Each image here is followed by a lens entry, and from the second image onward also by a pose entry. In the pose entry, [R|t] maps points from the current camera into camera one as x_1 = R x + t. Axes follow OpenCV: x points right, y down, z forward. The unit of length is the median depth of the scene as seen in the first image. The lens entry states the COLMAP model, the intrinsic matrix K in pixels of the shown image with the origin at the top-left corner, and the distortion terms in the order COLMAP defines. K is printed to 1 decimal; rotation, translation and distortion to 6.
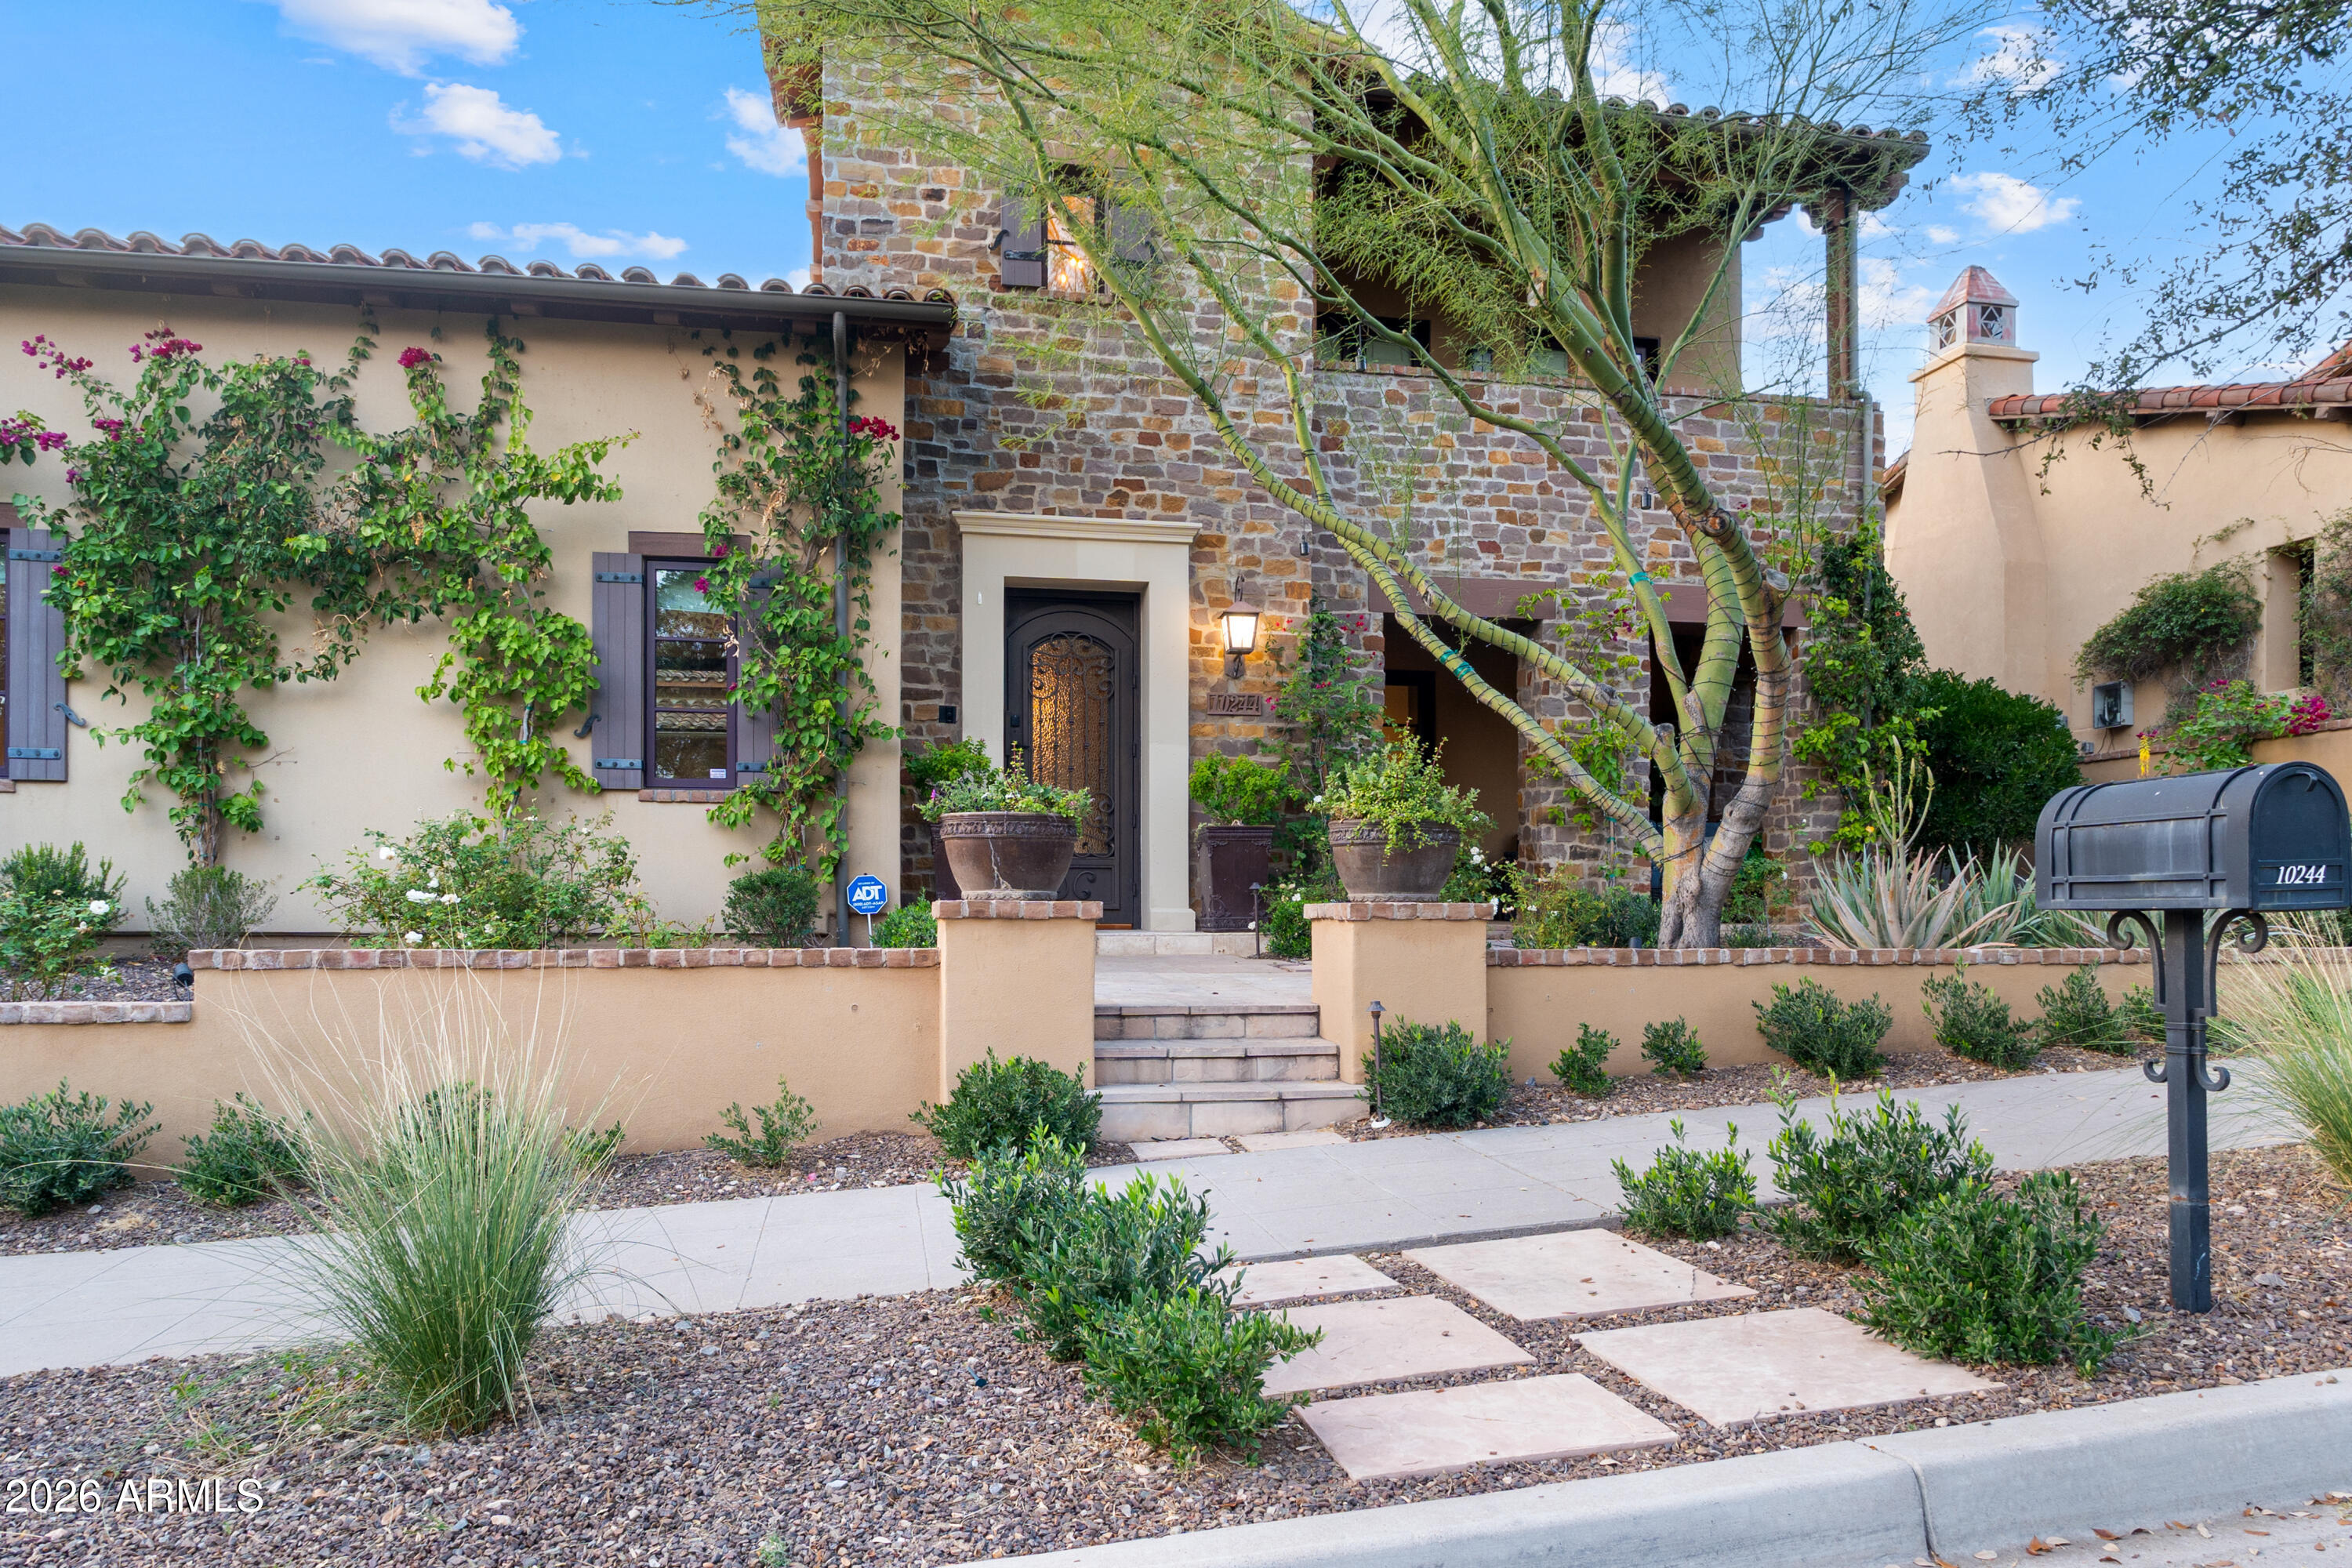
lens RADIAL K [[1446.5, 0, 1181.6], [0, 1446.5, 784.8], [0, 0, 1]] dist [-0.022477, -0.000461]
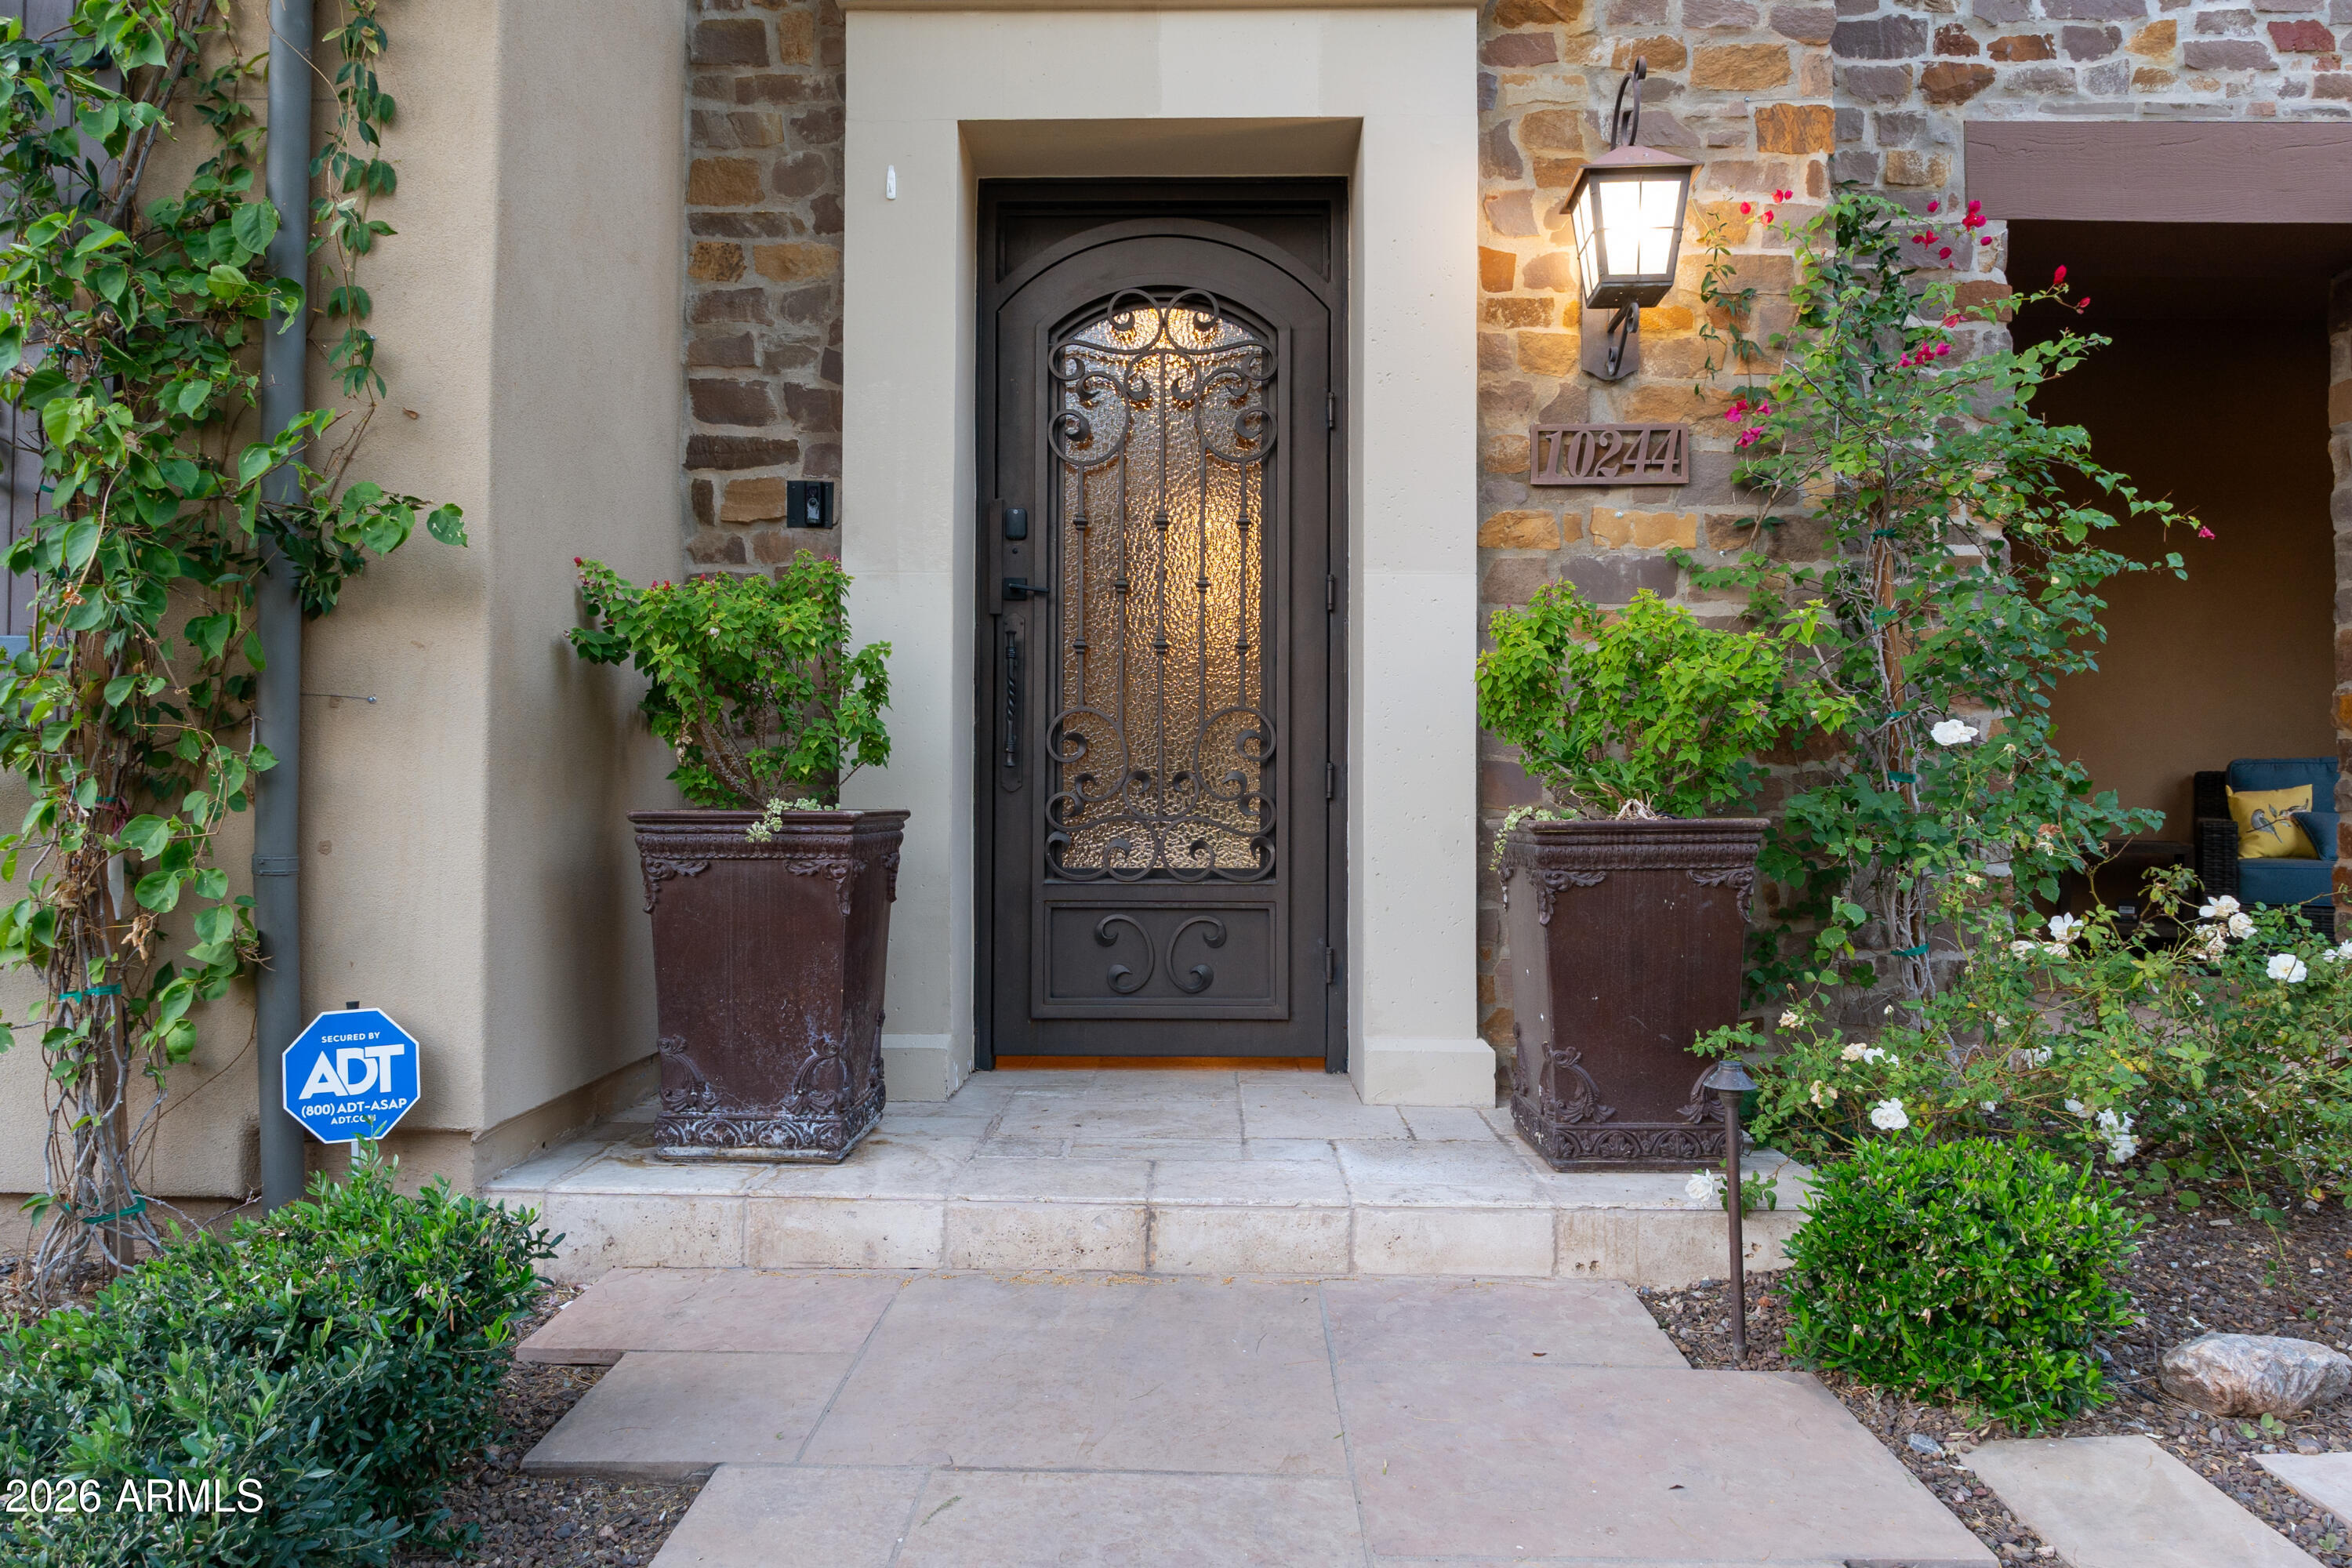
lens RADIAL K [[1446.5, 0, 1153.4], [0, 1446.5, 781.2], [0, 0, 1]] dist [-0.022477, -0.000461]
pose [[0.974205, 0.001229, -0.225663, 0.007482], [0.014303, 0.997638, 0.067180, -0.001493], [0.225212, -0.068674, 0.971886, 0.630977]]
